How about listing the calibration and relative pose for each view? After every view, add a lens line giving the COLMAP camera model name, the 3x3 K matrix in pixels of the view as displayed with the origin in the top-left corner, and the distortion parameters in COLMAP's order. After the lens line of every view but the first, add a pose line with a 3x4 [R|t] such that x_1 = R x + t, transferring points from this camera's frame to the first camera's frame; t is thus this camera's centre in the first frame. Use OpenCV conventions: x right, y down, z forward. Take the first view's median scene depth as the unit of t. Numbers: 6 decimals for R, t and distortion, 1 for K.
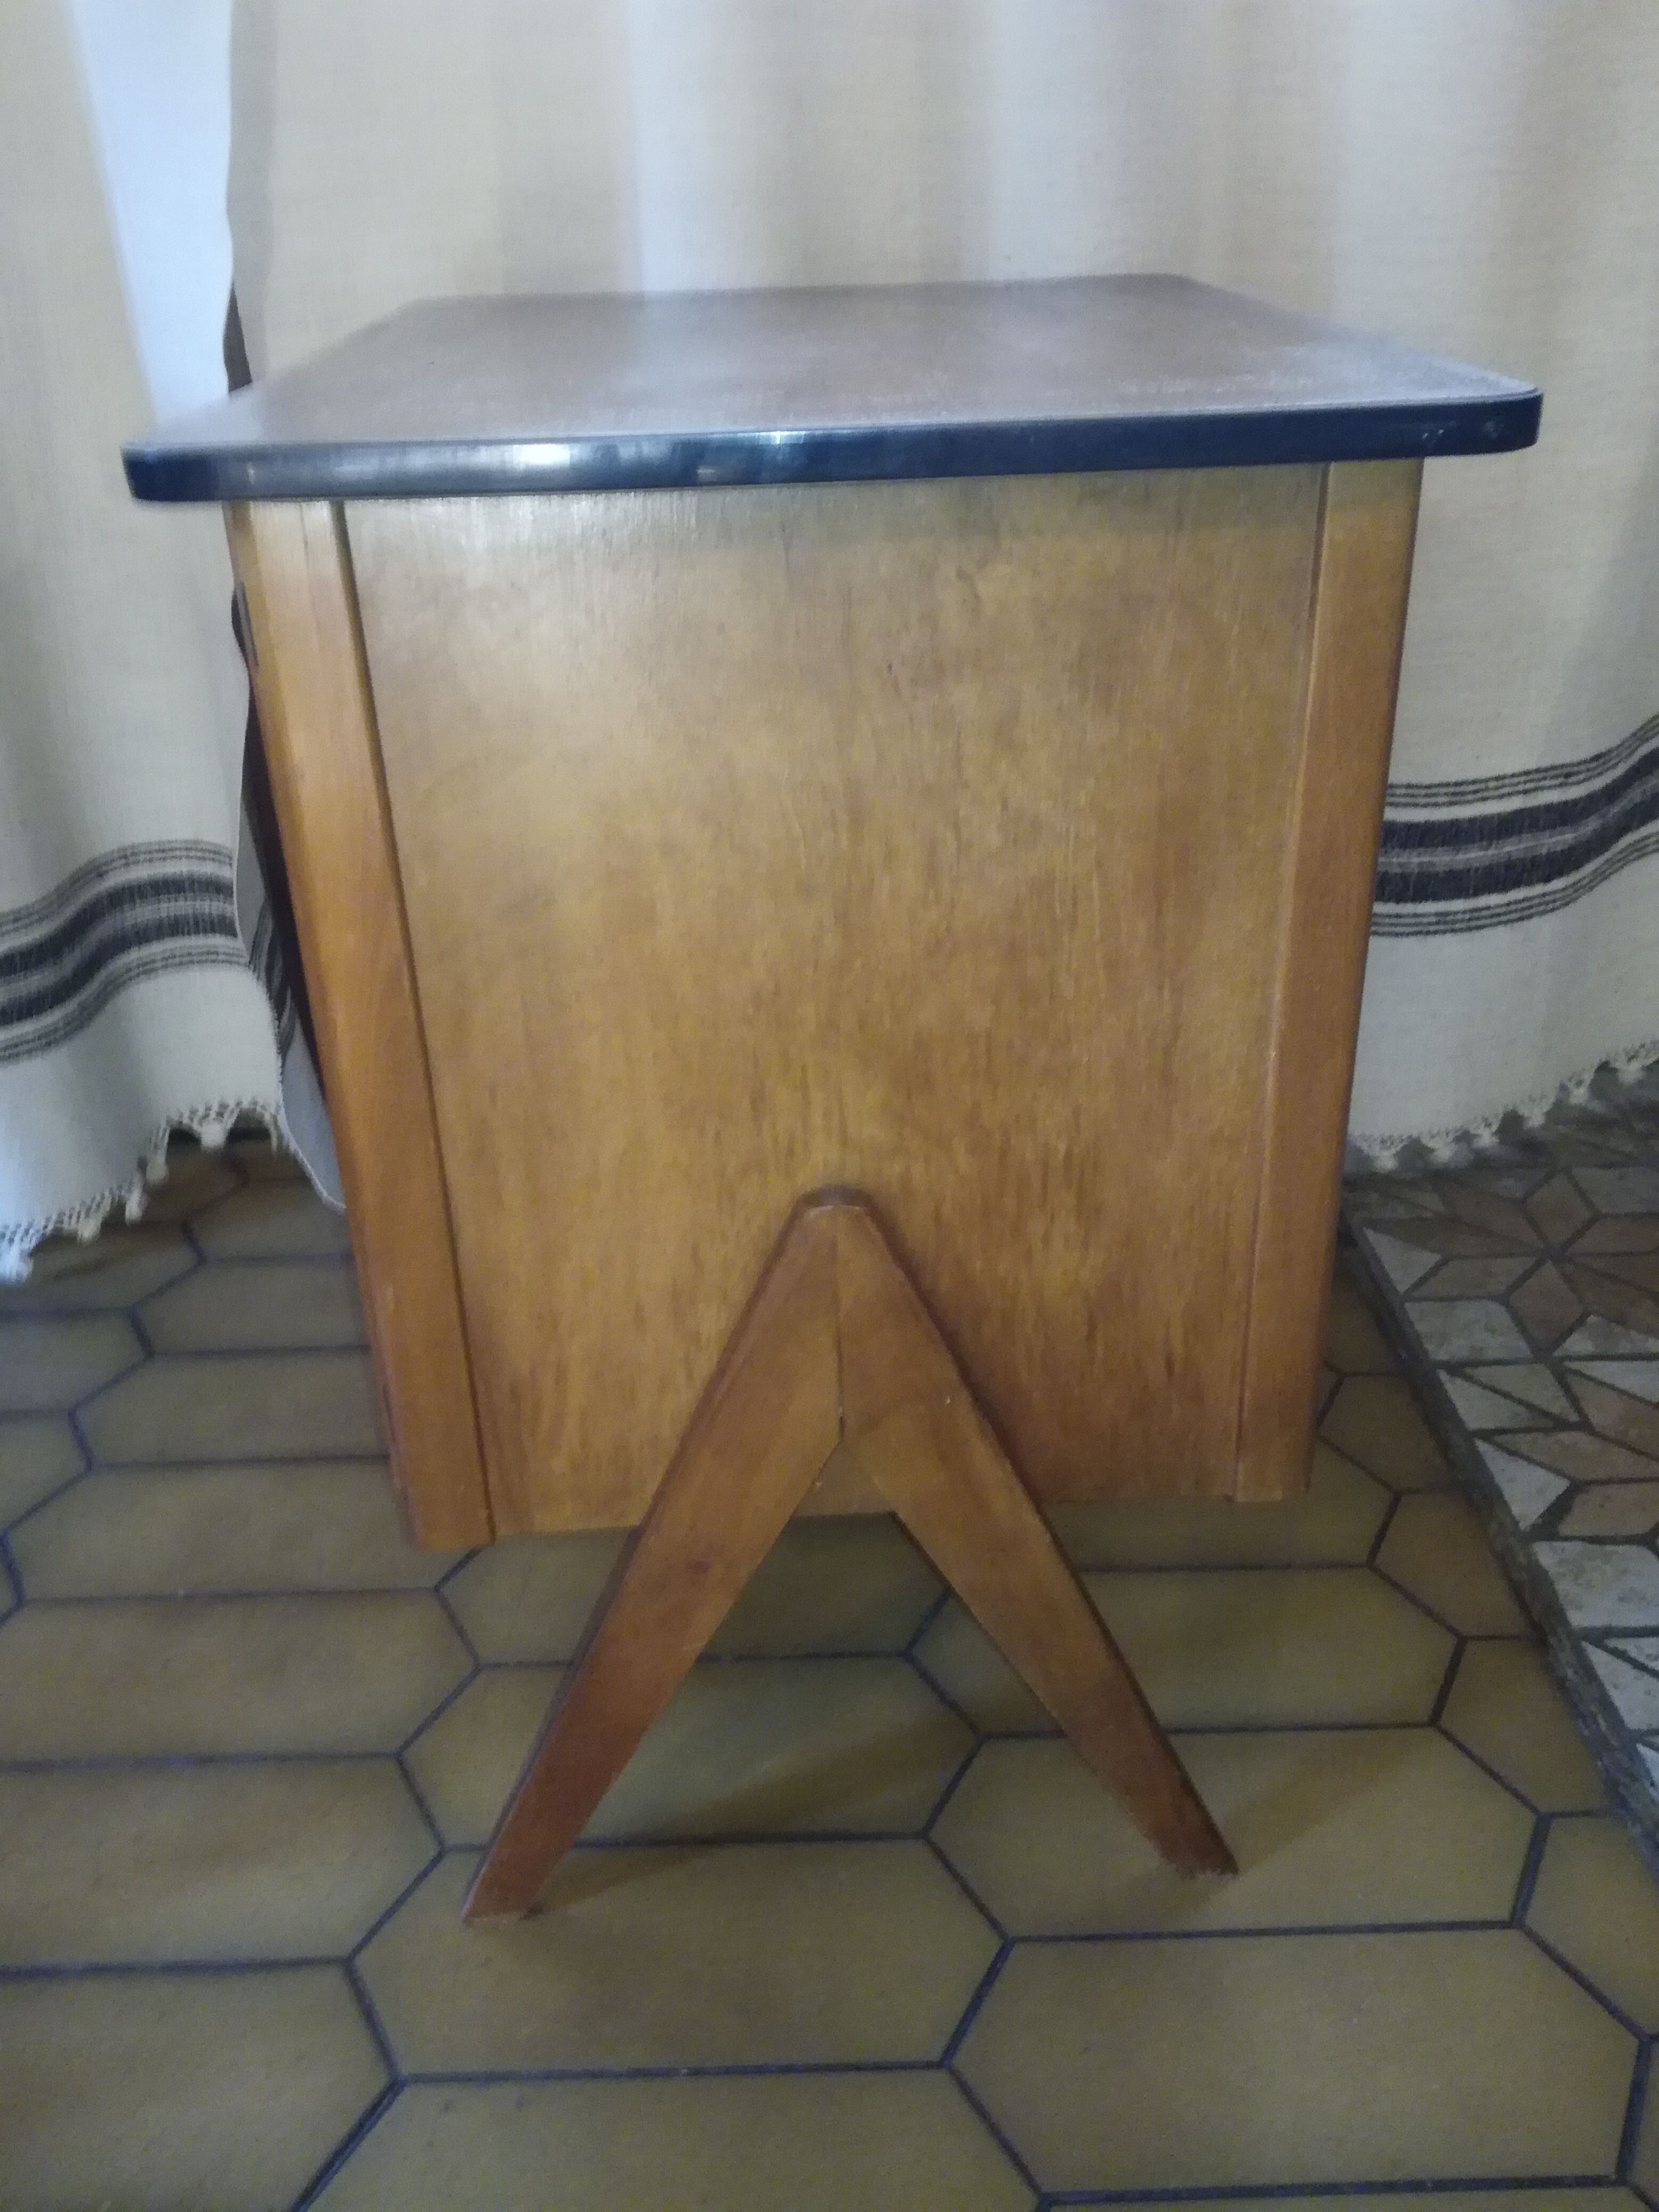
lens RADIAL K [[1886.5, 0, 823.2], [0, 1886.5, 1056.8], [0, 0, 1]] dist [-0.000321, -0.045010]
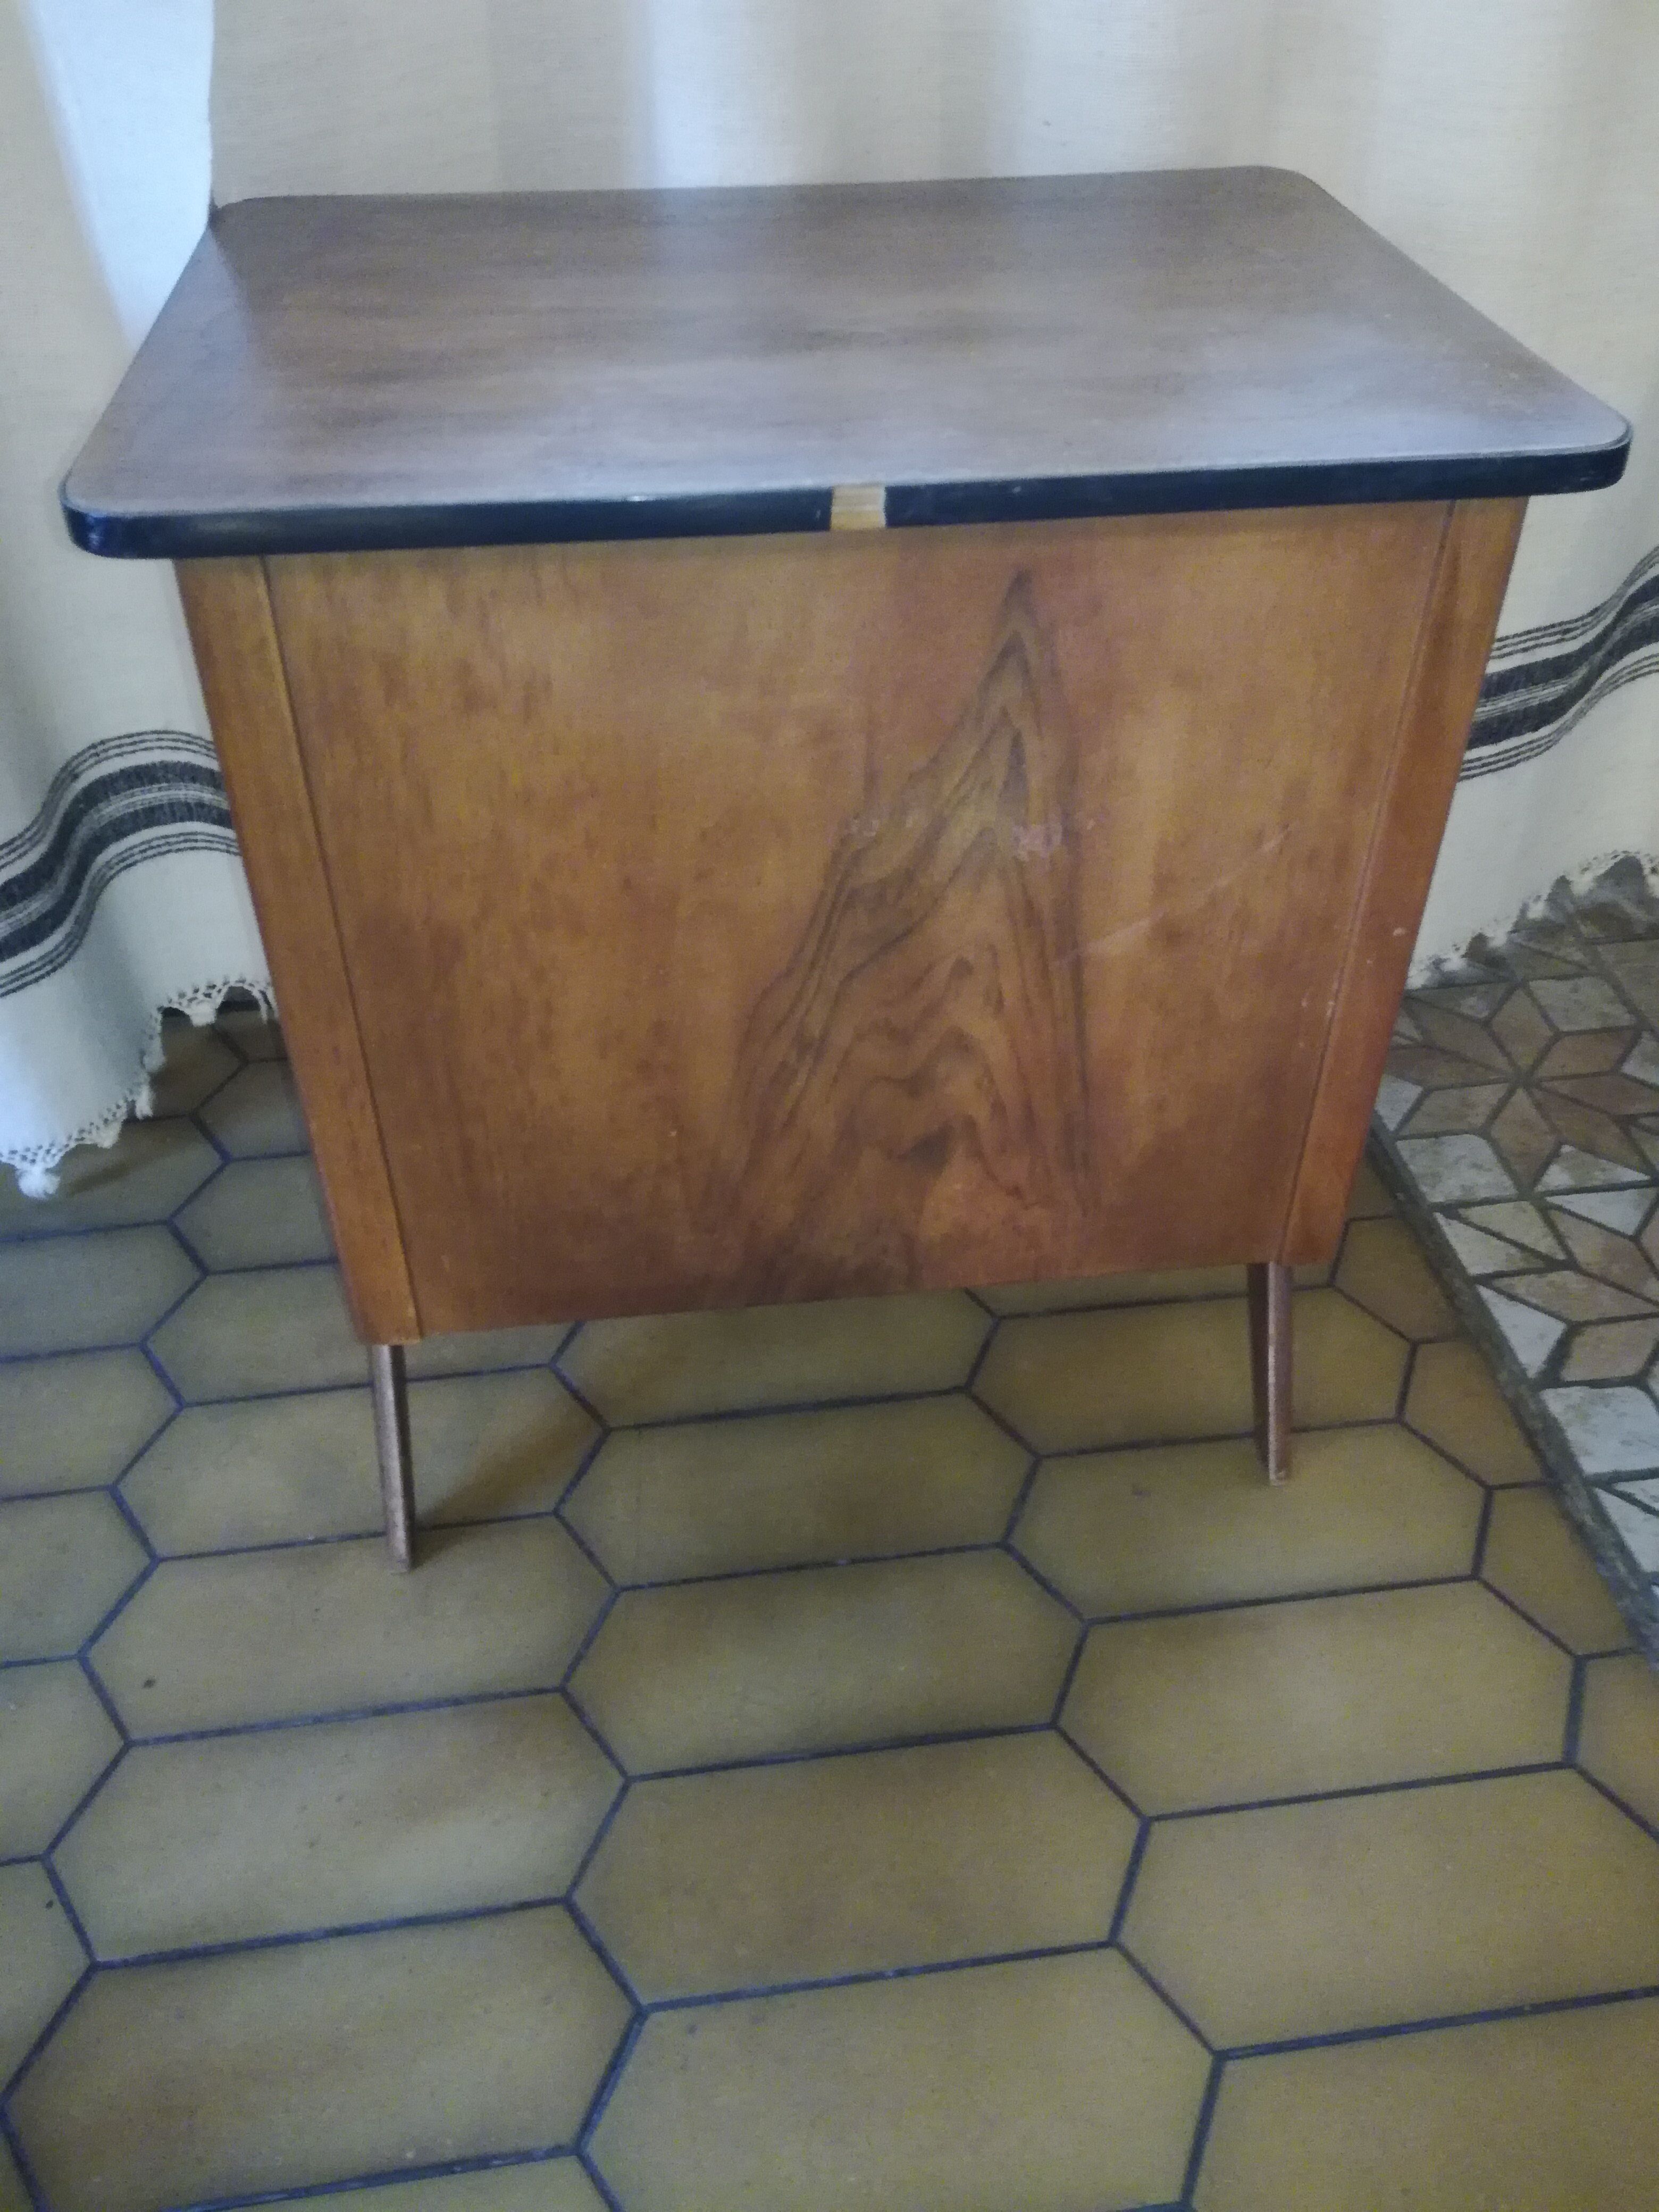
lens RADIAL K [[1886.5, 0, 813.3], [0, 1886.5, 1077.8], [0, 0, 1]] dist [-0.000321, -0.045010]
pose [[0.993559, -0.060302, 0.095940, -0.127255], [0.038668, 0.976250, 0.213170, -0.153533], [-0.106516, -0.208087, 0.972293, 0.001844]]
